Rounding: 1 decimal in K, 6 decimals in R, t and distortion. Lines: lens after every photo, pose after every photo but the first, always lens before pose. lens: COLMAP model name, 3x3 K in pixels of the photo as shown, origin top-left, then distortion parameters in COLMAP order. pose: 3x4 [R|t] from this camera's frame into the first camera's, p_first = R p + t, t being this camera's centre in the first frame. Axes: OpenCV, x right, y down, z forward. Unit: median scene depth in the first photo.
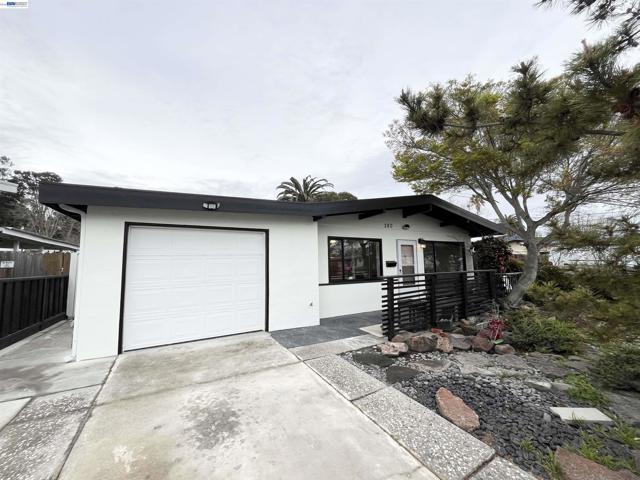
lens RADIAL K [[257.2, 0, 318.6], [0, 257.2, 239.9], [0, 0, 1]] dist [-0.002529, -0.000412]
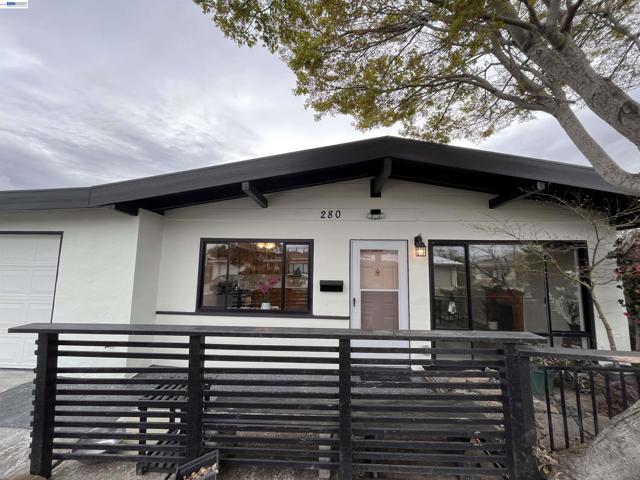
lens RADIAL K [[257.2, 0, 318.6], [0, 257.2, 239.9], [0, 0, 1]] dist [-0.002529, -0.000412]
pose [[0.843184, -0.020710, -0.537227, 0.549577], [0.020314, 0.999771, -0.006657, 0.001314], [0.537242, -0.005300, 0.843412, 0.548950]]
